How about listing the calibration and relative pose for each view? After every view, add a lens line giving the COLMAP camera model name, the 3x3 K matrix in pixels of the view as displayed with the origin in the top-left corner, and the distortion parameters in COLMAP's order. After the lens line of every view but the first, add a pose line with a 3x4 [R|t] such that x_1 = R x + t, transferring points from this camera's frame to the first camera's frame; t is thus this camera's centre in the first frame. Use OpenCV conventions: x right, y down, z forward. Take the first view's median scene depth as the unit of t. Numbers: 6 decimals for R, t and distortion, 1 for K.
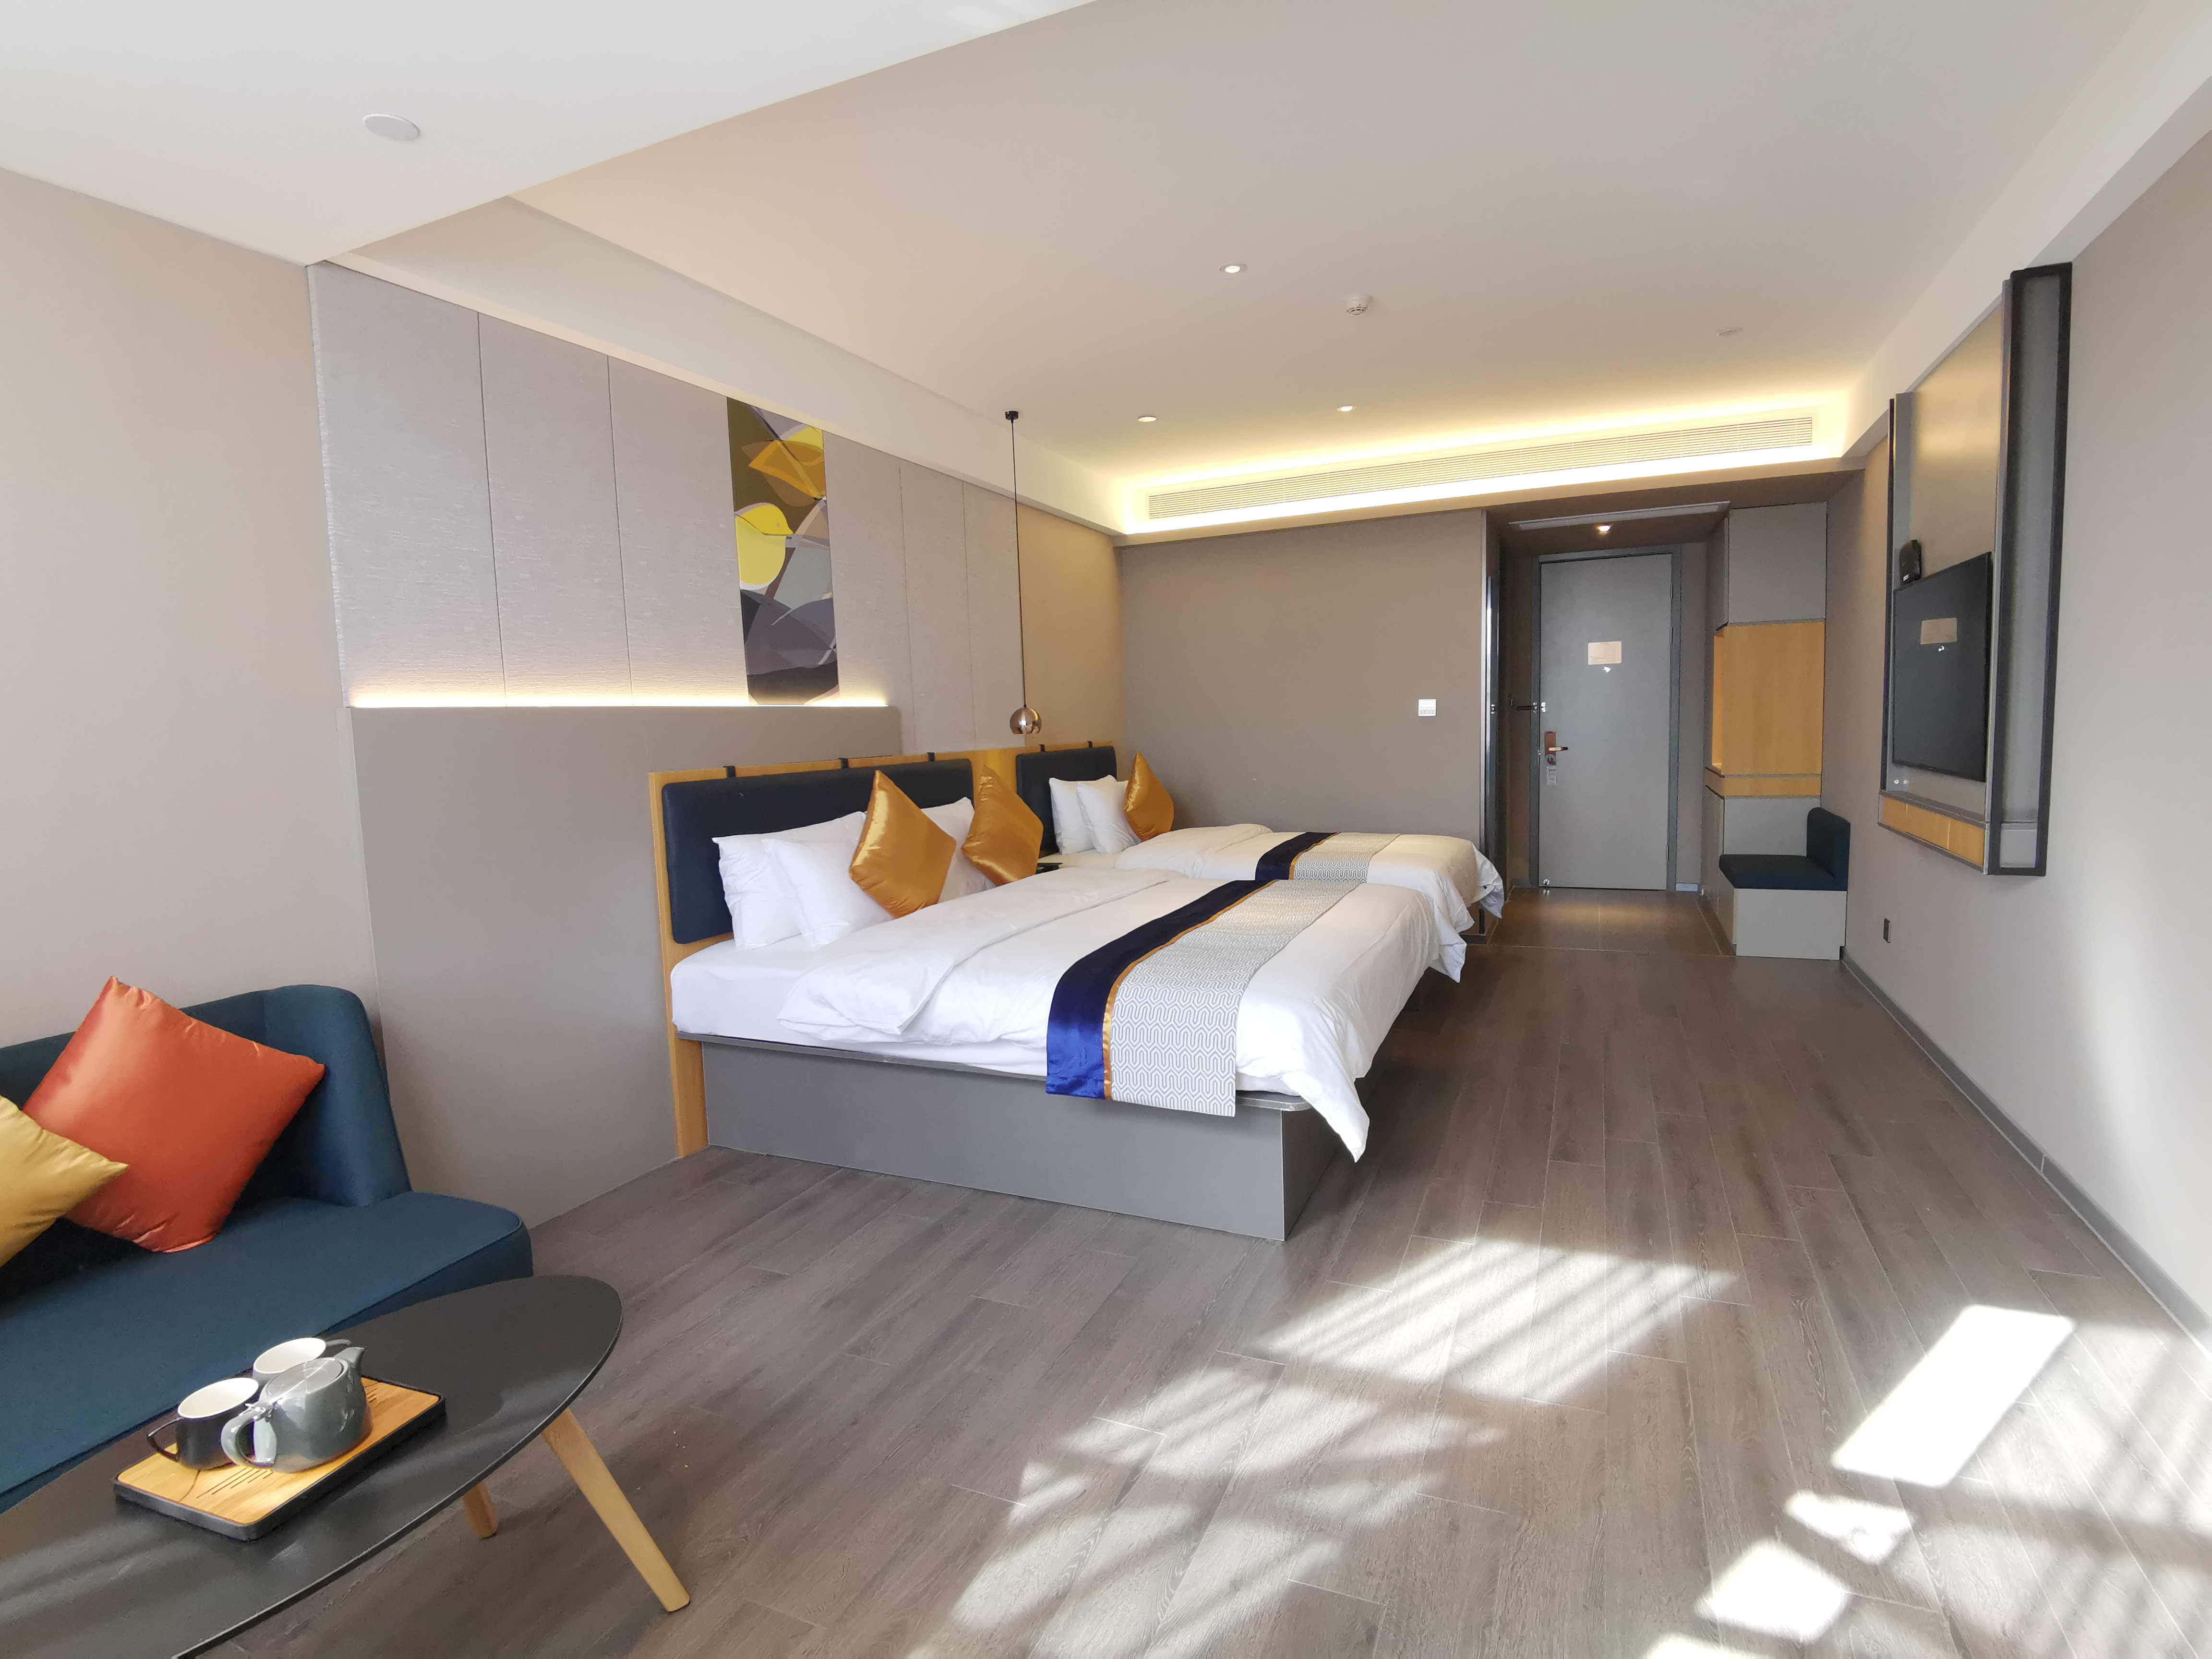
lens RADIAL K [[1084.5, 0, 1106.0], [0, 1084.5, 829.5], [0, 0, 1]] dist [-0.020554, -0.000301]
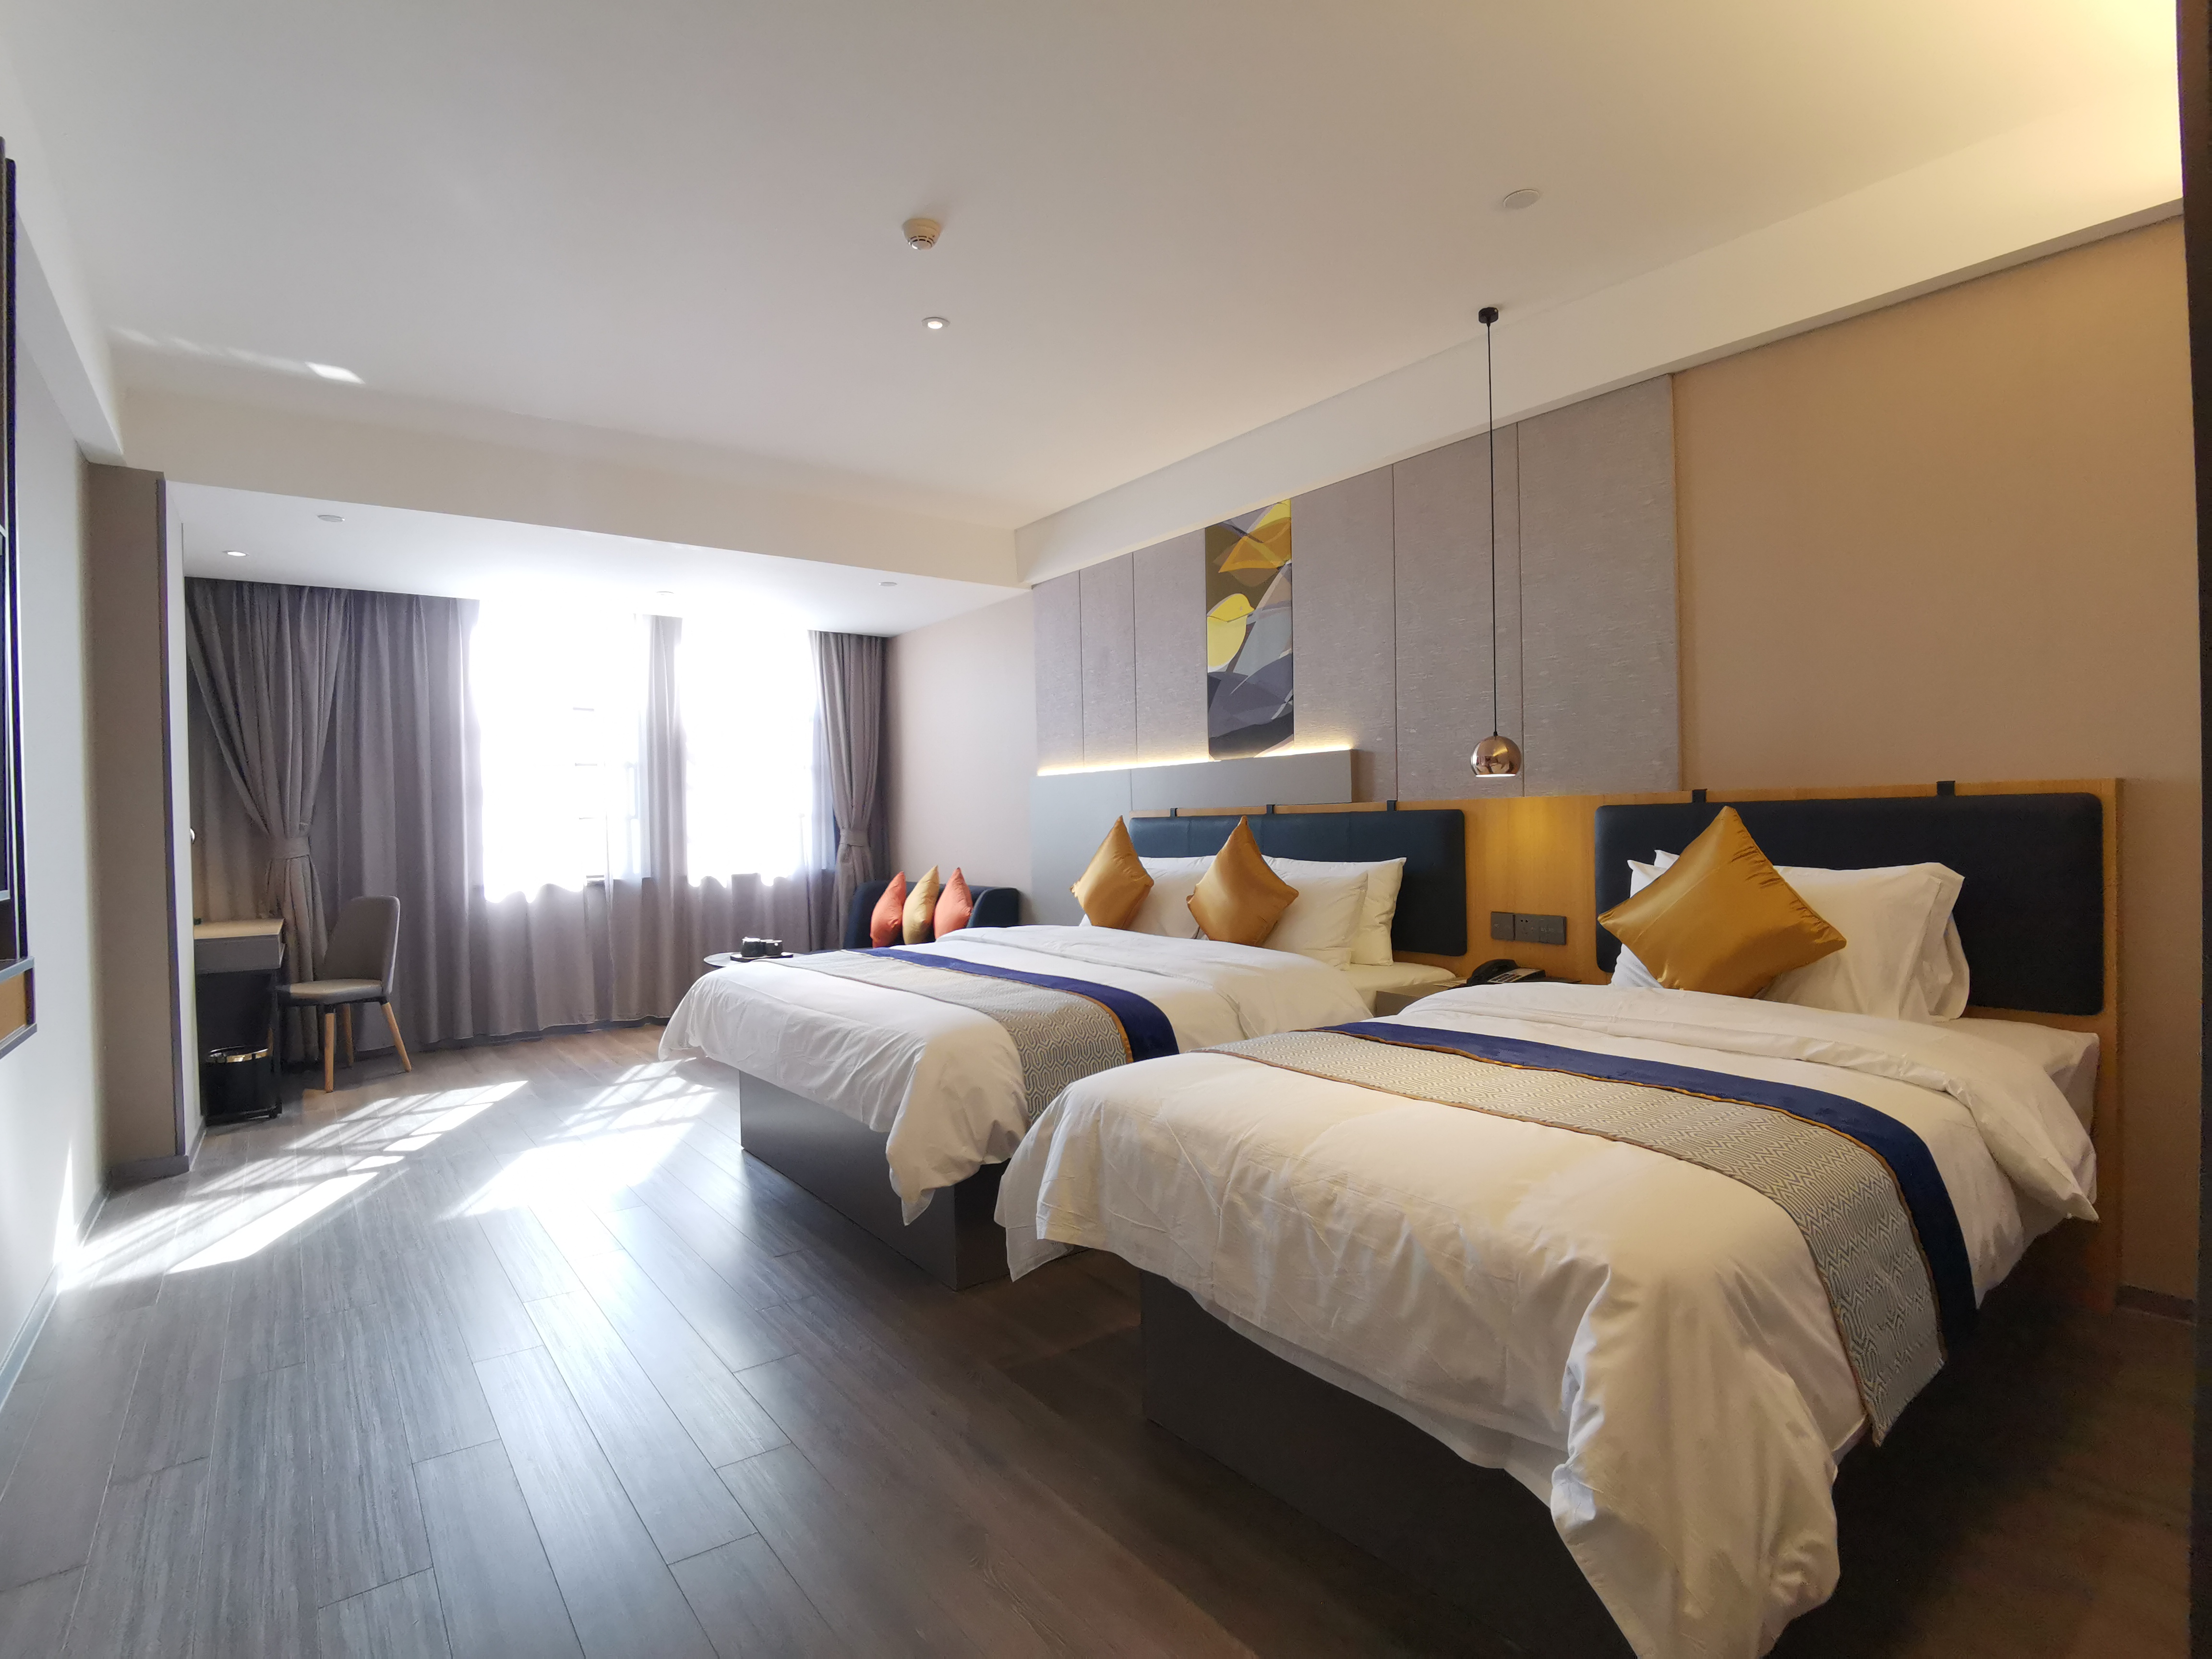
lens RADIAL K [[1084.5, 0, 1106.0], [0, 1084.5, 829.5], [0, 0, 1]] dist [-0.020554, -0.000301]
pose [[-0.466796, 0.050967, -0.882895, 0.826084], [-0.041095, 0.996009, 0.079224, -0.125982], [0.883410, 0.073264, -0.462838, 1.425873]]
